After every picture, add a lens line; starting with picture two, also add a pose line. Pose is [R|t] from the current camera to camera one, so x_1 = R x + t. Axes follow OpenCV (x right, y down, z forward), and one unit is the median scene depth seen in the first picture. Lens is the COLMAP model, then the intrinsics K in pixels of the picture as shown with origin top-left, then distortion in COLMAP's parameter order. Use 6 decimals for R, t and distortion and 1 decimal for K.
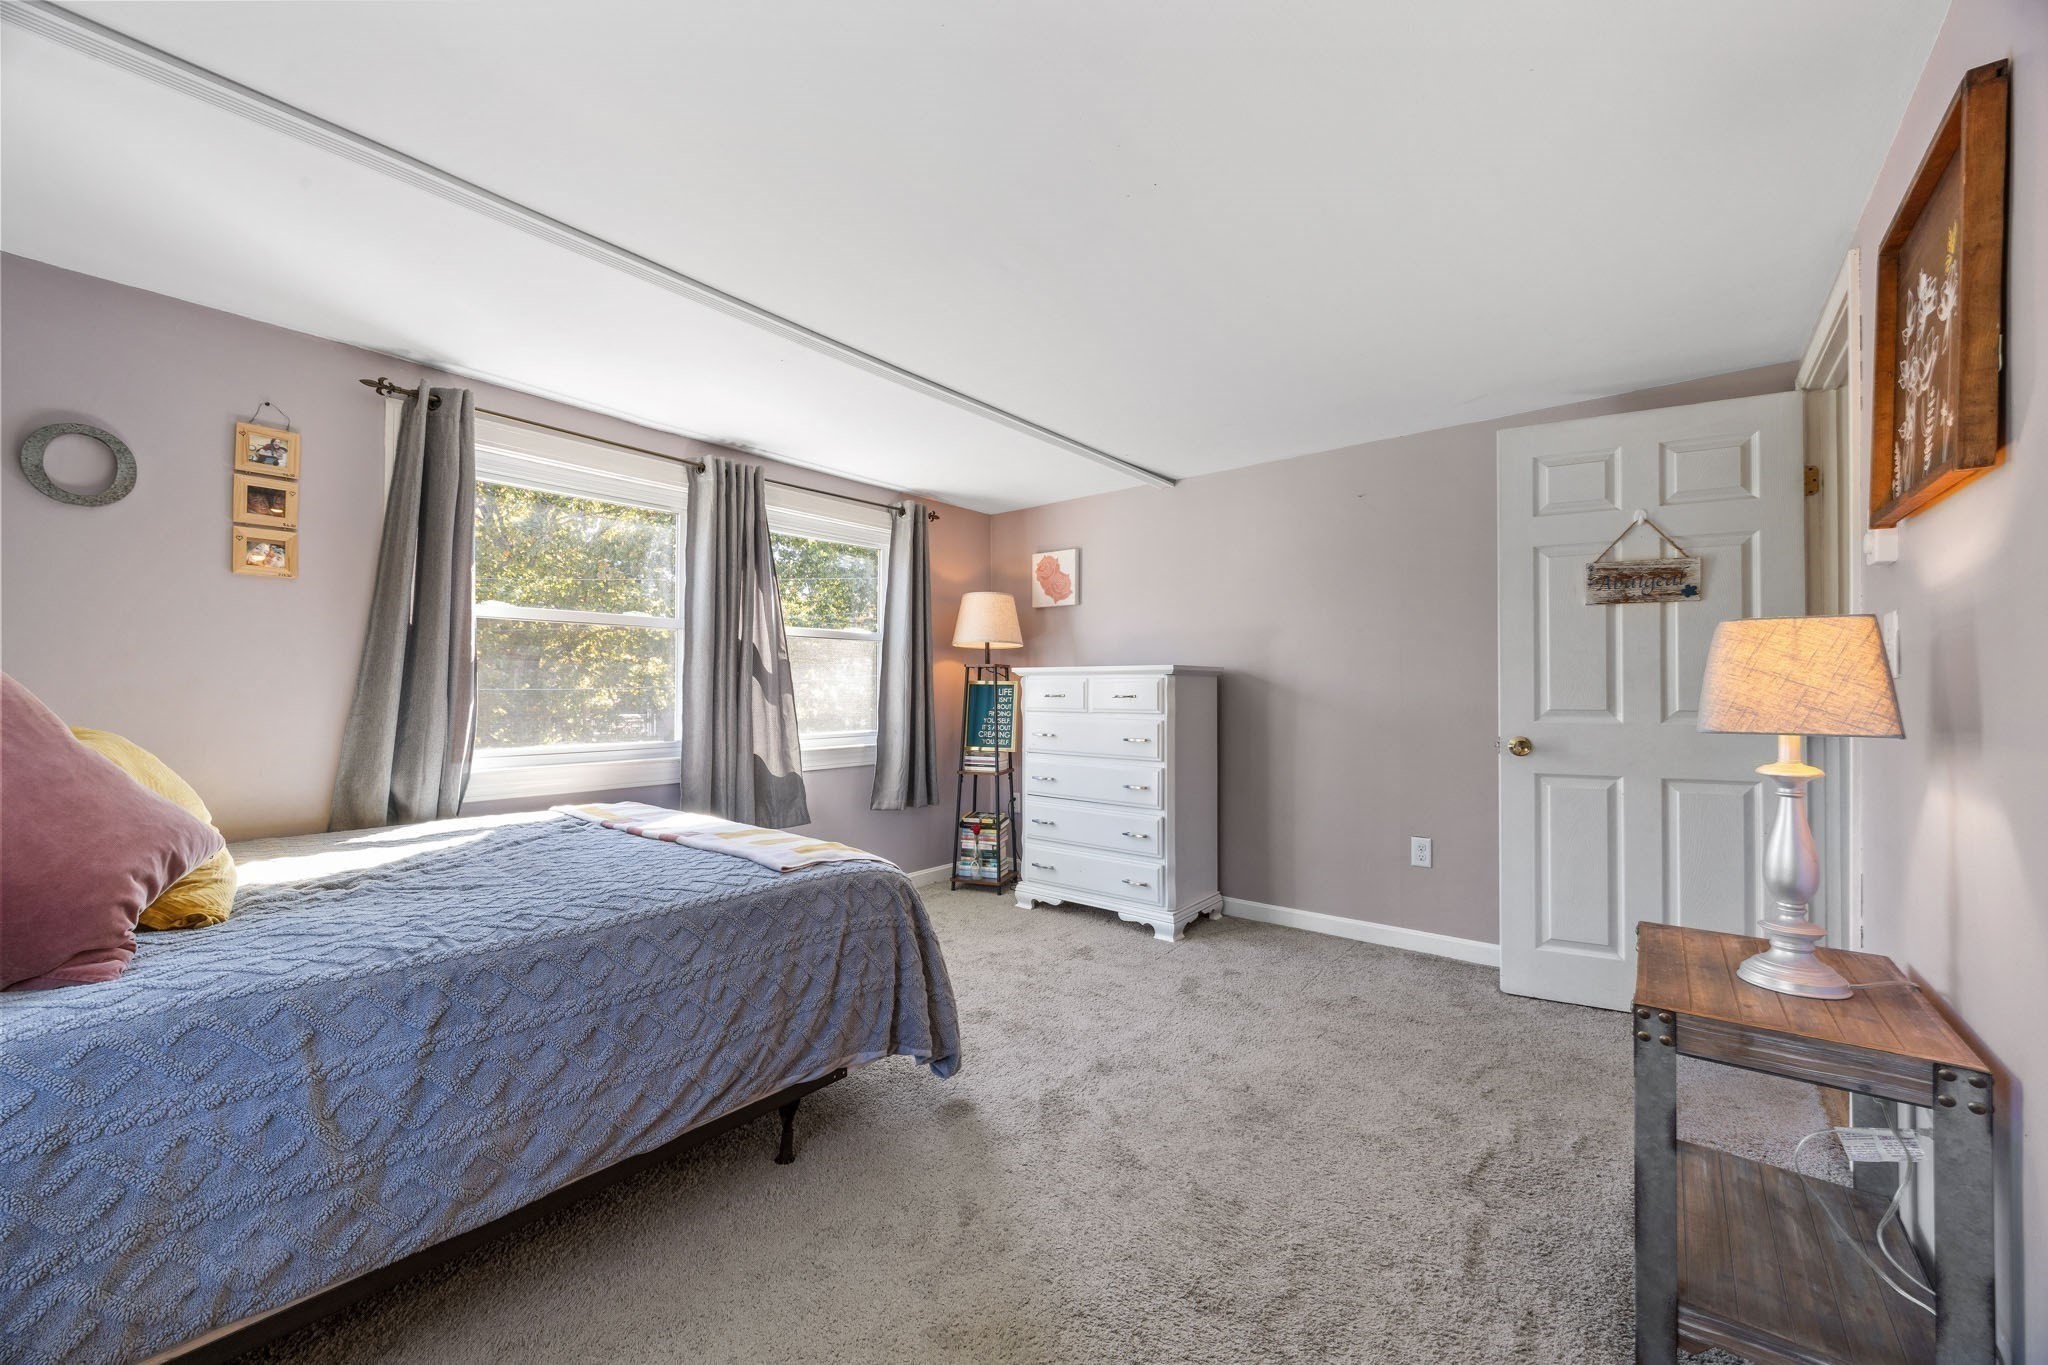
lens RADIAL K [[777.5, 0, 1024.6], [0, 777.5, 679.7], [0, 0, 1]] dist [-0.003675, 0.000246]
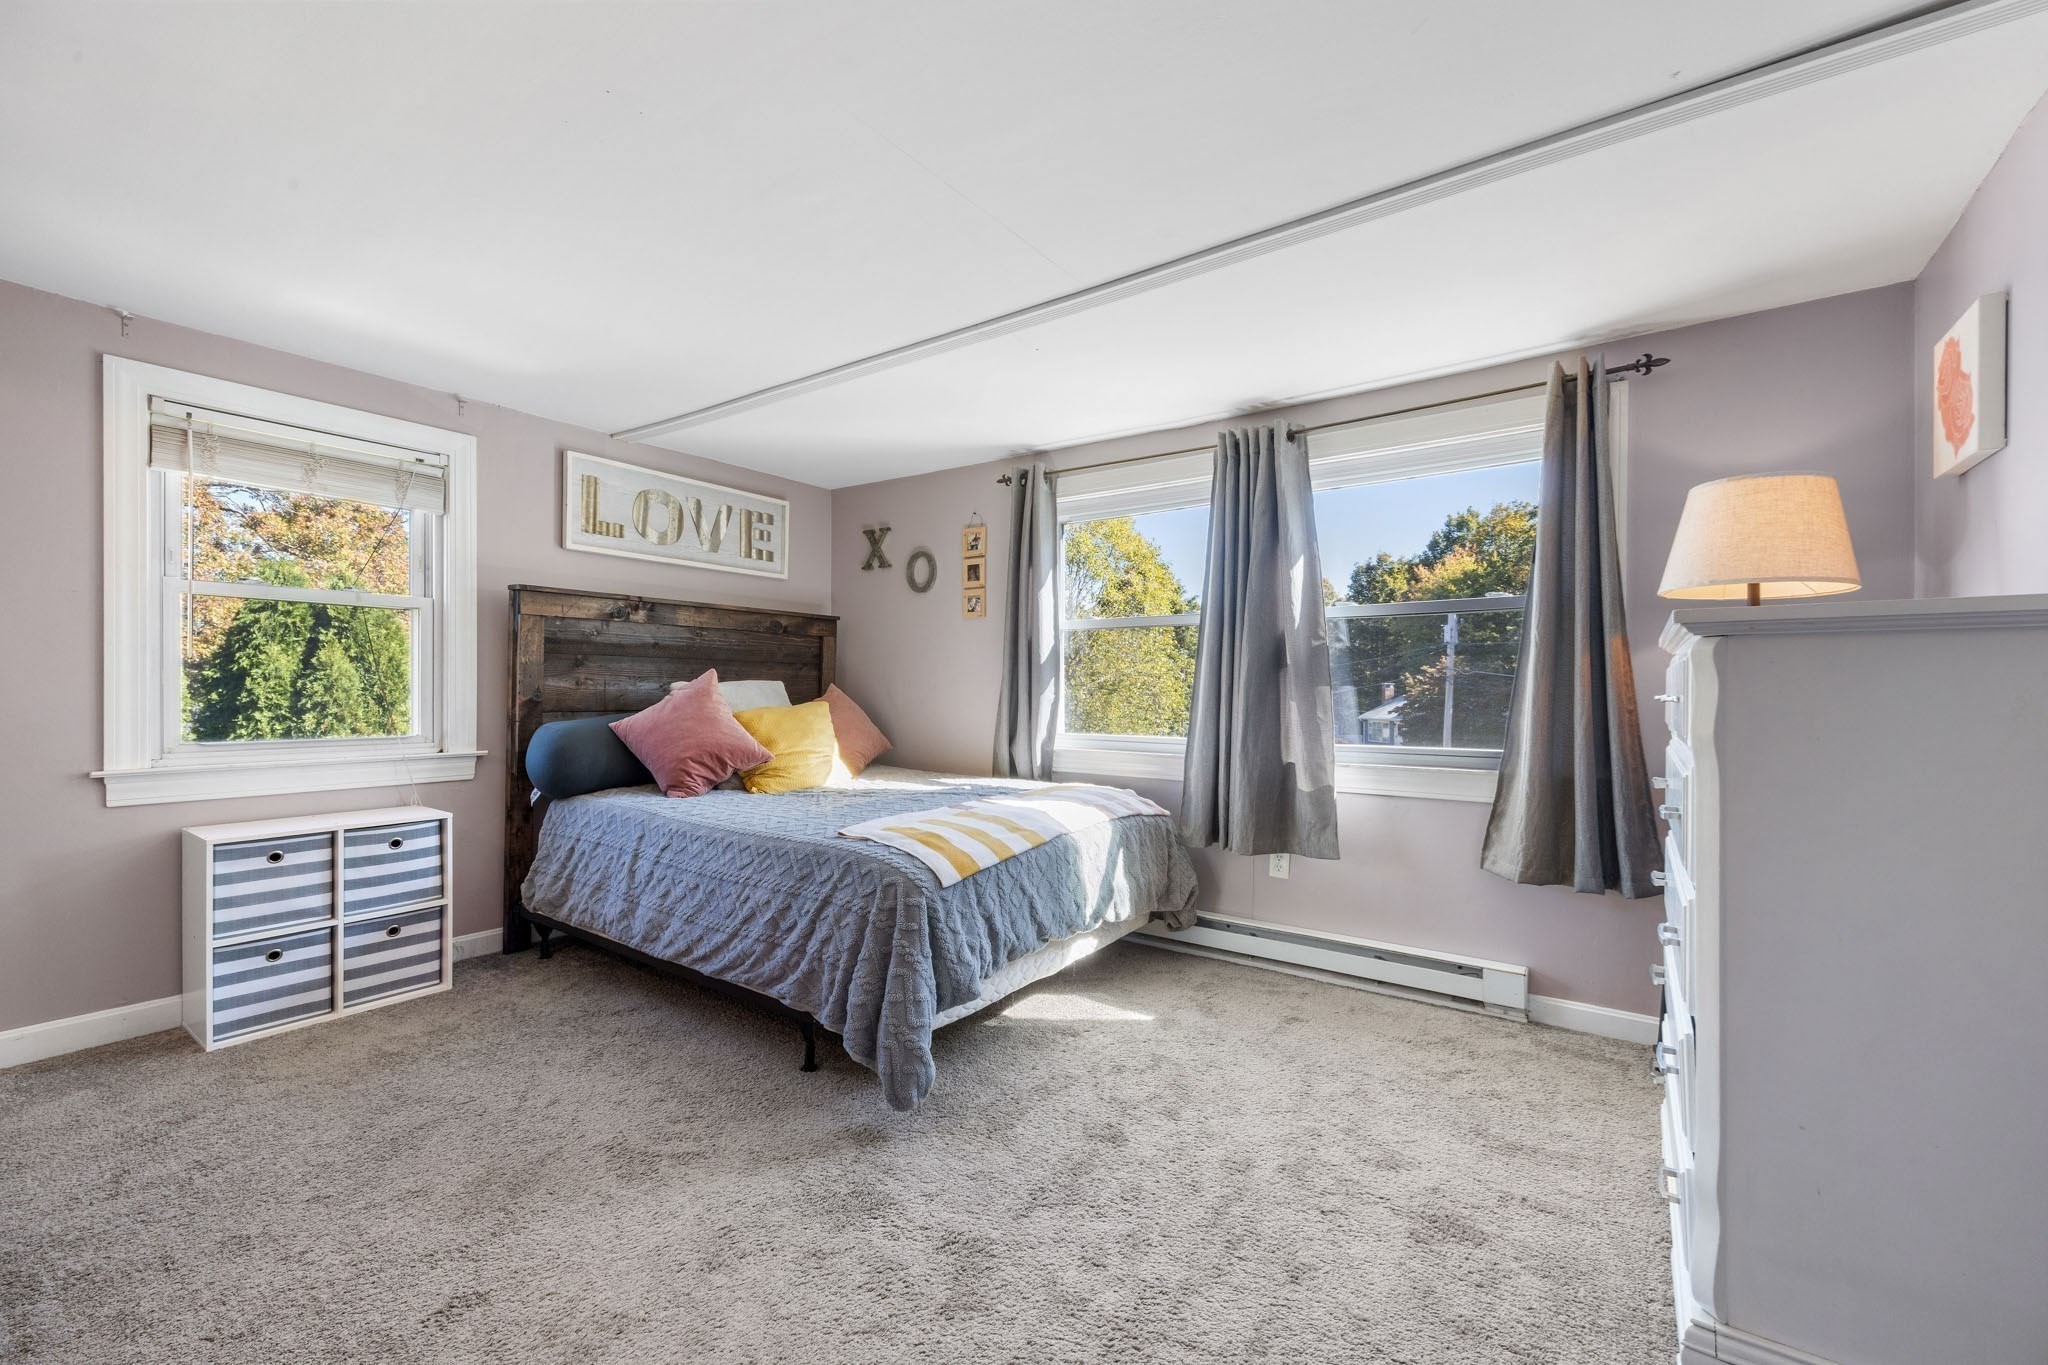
lens RADIAL K [[827.6, 0, 1024.4], [0, 827.6, 688.4], [0, 0, 1]] dist [0.013376, 0.000103]
pose [[0.065950, 0.001794, -0.997821, 0.801417], [0.012402, 0.999920, 0.002618, 0.015074], [0.997746, -0.012548, 0.065923, 0.985912]]
